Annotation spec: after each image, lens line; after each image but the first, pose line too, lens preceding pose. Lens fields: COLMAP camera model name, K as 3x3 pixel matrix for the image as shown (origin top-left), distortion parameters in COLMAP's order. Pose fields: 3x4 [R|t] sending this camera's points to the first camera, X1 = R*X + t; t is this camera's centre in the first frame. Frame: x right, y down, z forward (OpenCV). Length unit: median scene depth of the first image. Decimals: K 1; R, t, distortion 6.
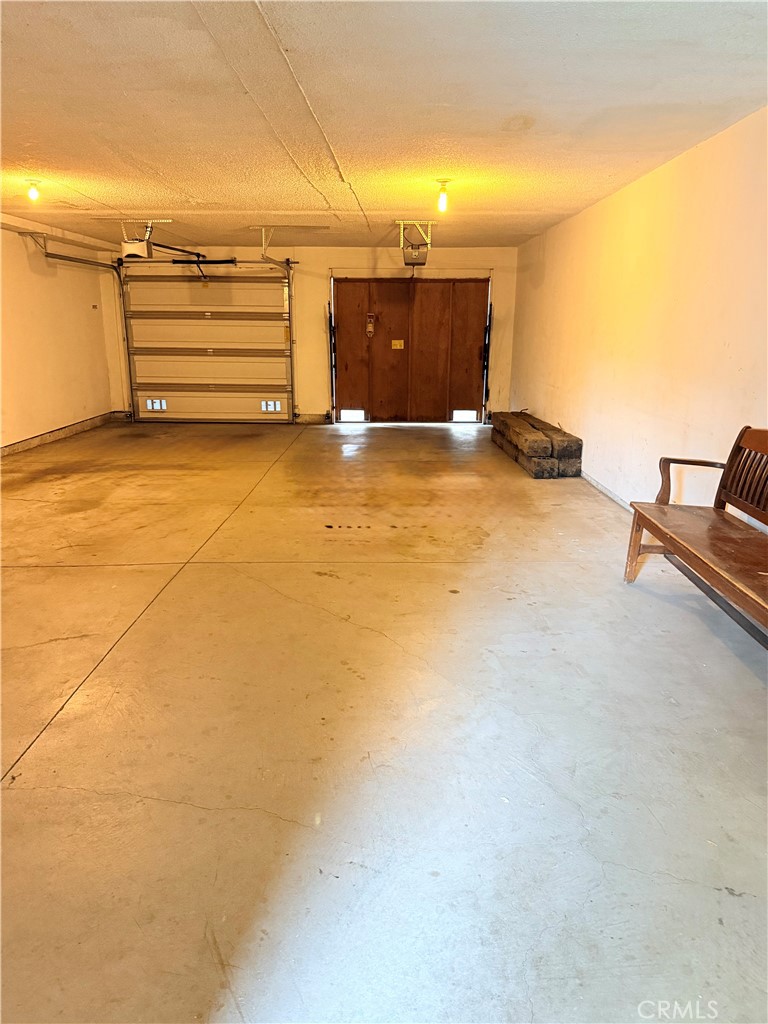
lens RADIAL K [[716.6, 0, 384.0], [0, 716.6, 512.0], [0, 0, 1]] dist [0.187848, -0.256347]
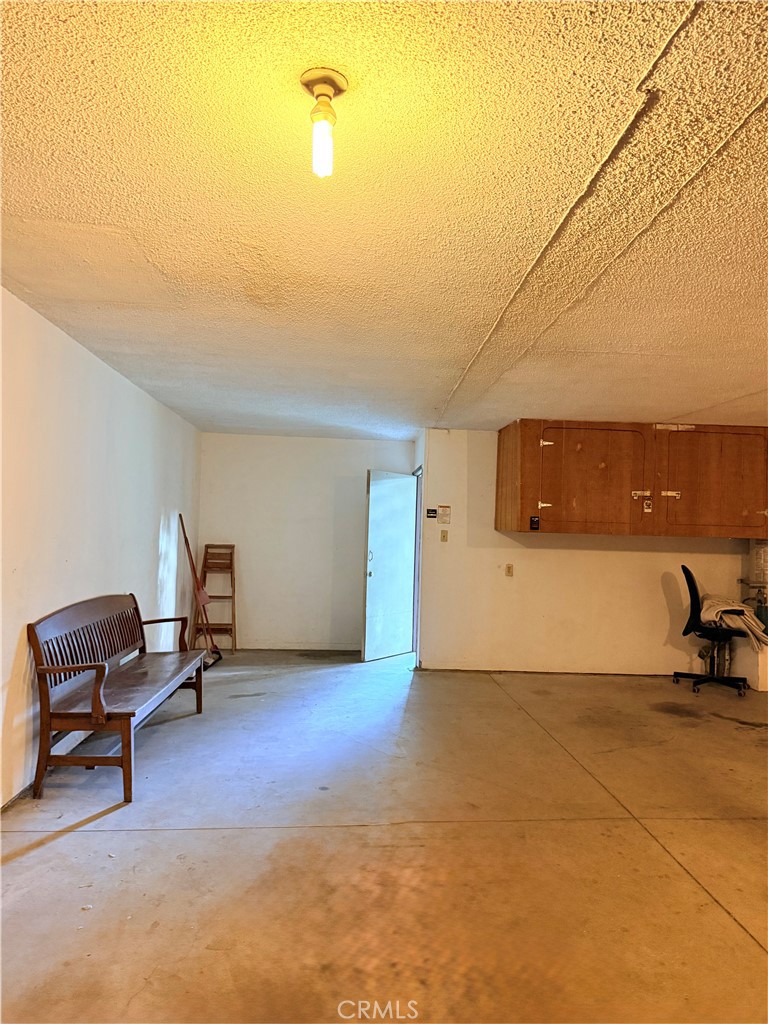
lens RADIAL K [[716.6, 0, 384.0], [0, 716.6, 512.0], [0, 0, 1]] dist [0.187848, -0.256347]
pose [[-0.997098, -0.038184, -0.065854, 0.090668], [-0.052498, 0.971387, 0.231629, -0.472856], [0.055125, 0.234414, -0.970573, 1.790156]]
